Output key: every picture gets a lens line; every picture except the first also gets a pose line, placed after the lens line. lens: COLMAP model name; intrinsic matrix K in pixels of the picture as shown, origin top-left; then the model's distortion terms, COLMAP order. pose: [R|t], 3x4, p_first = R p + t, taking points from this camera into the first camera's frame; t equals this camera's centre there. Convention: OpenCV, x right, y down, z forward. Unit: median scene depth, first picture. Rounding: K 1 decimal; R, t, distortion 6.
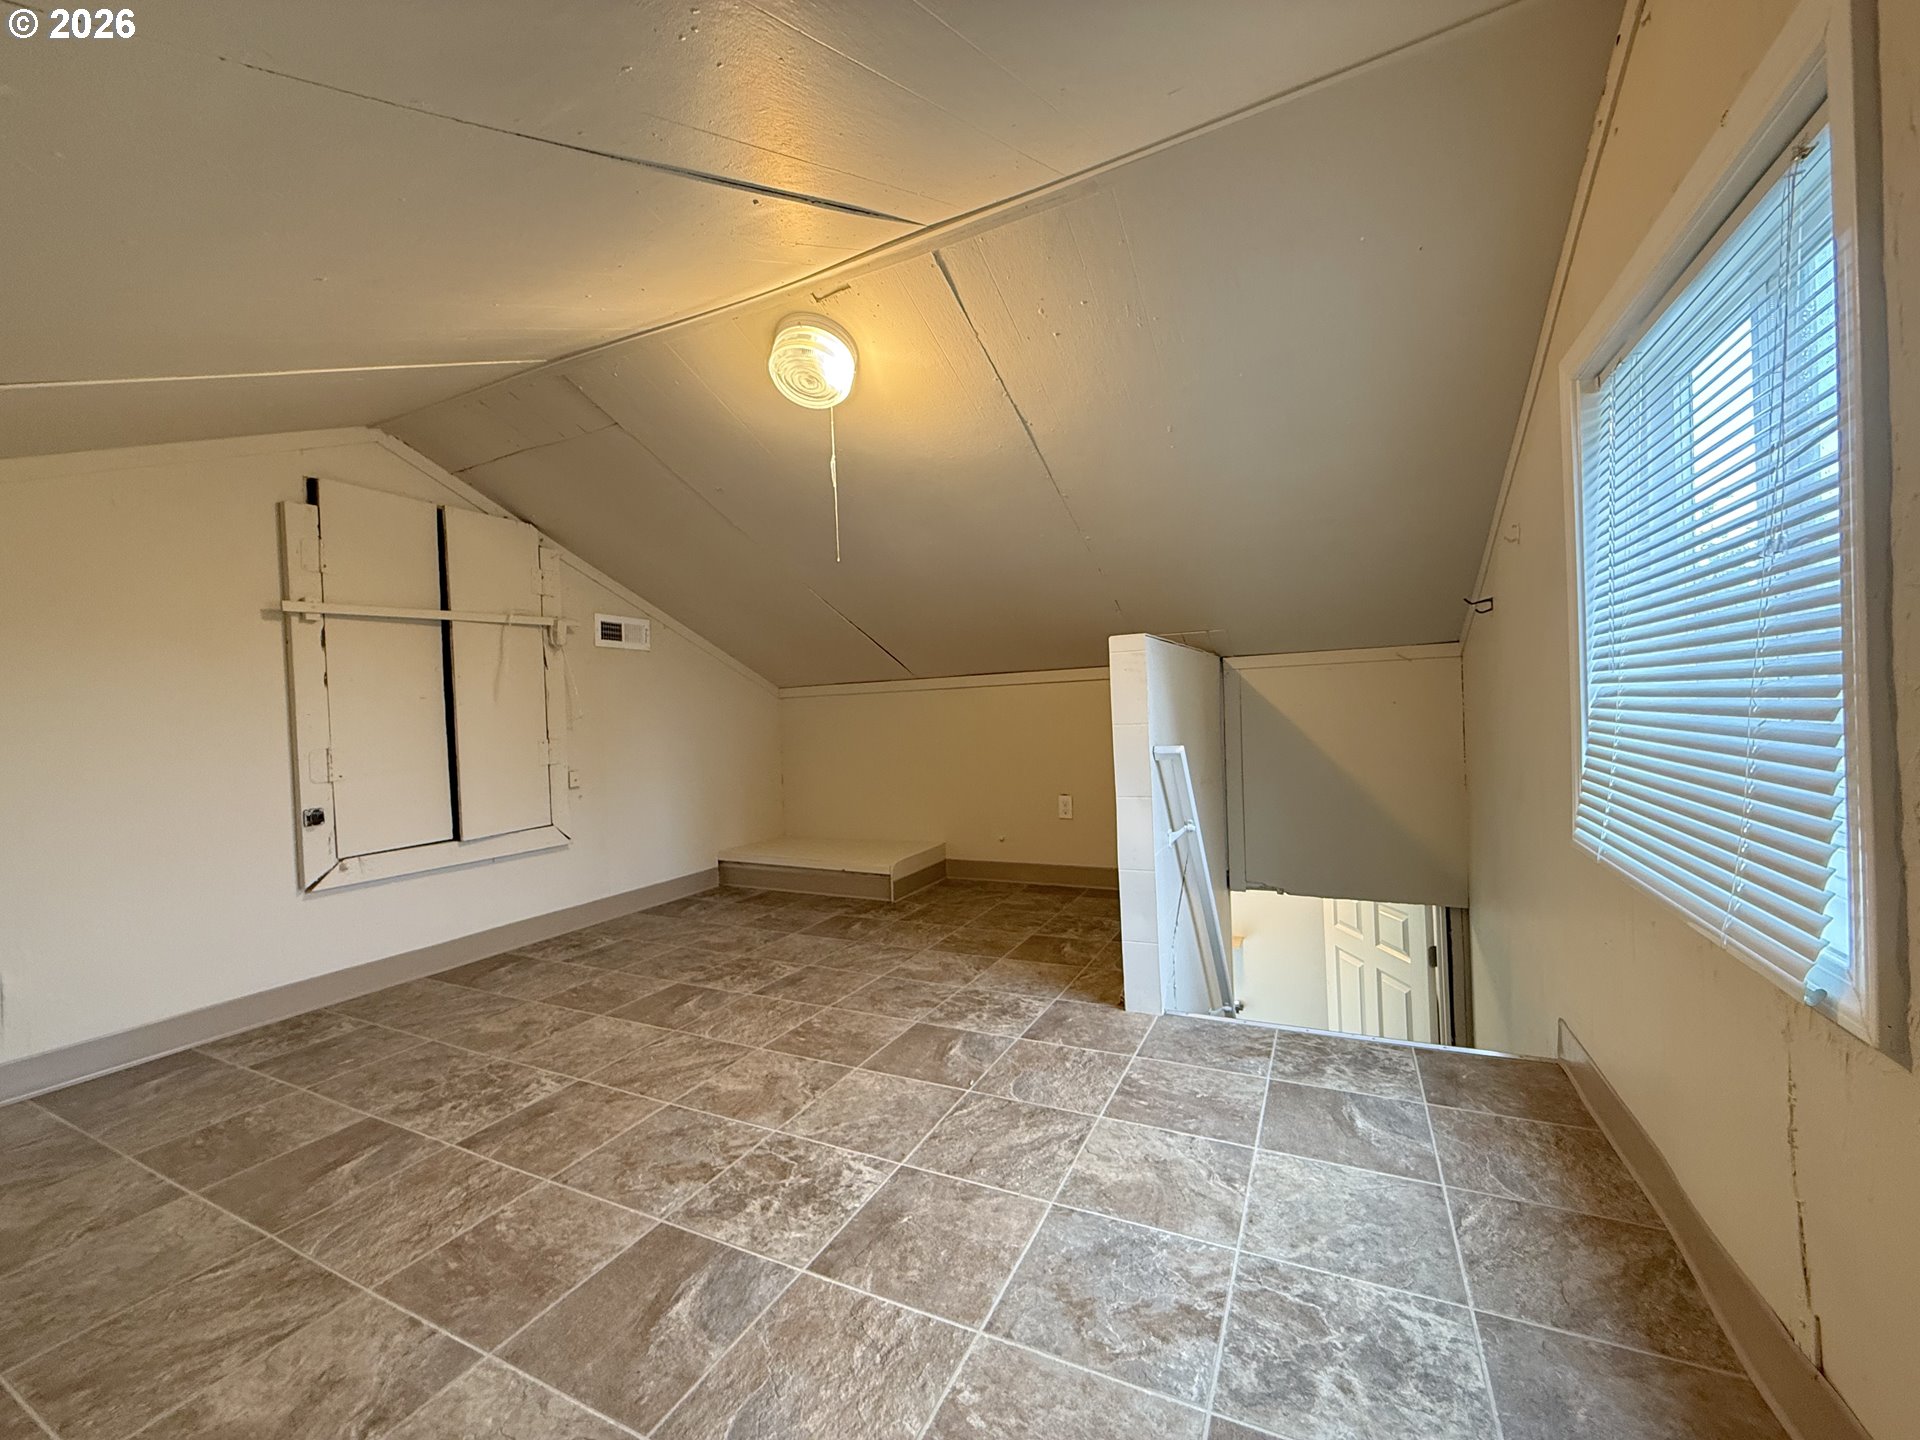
lens RADIAL K [[764.2, 0, 957.4], [0, 764.2, 725.6], [0, 0, 1]] dist [-0.003791, -0.000327]
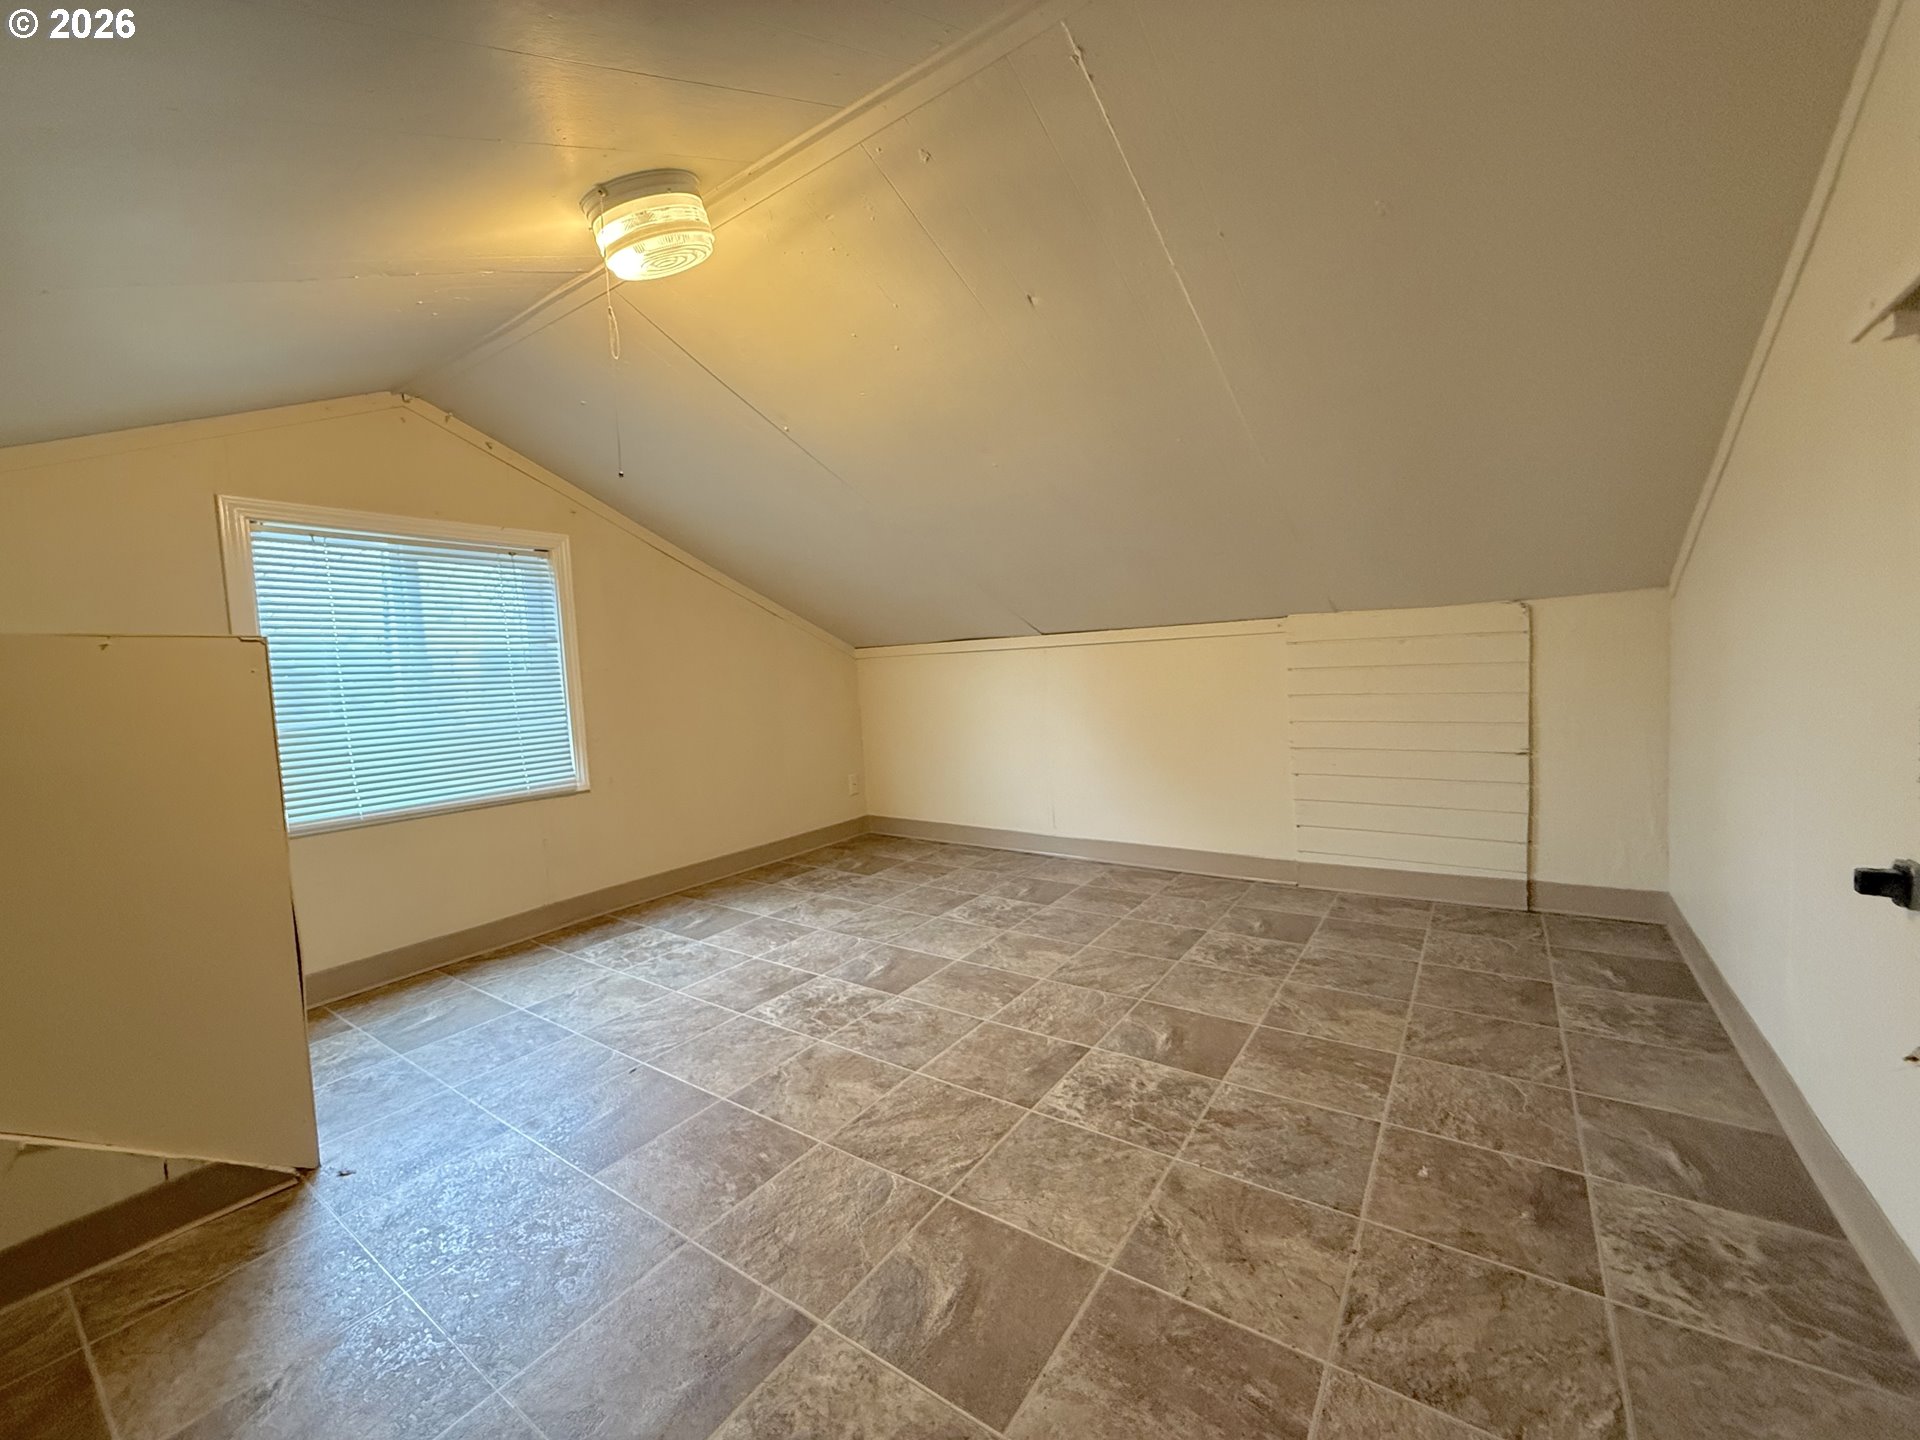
lens RADIAL K [[764.2, 0, 965.2], [0, 764.2, 724.2], [0, 0, 1]] dist [-0.003791, -0.000327]
pose [[-0.985775, 0.082210, 0.146594, -0.739536], [0.095121, 0.991971, 0.083344, -0.051620], [-0.138565, 0.096103, -0.985679, 2.293070]]
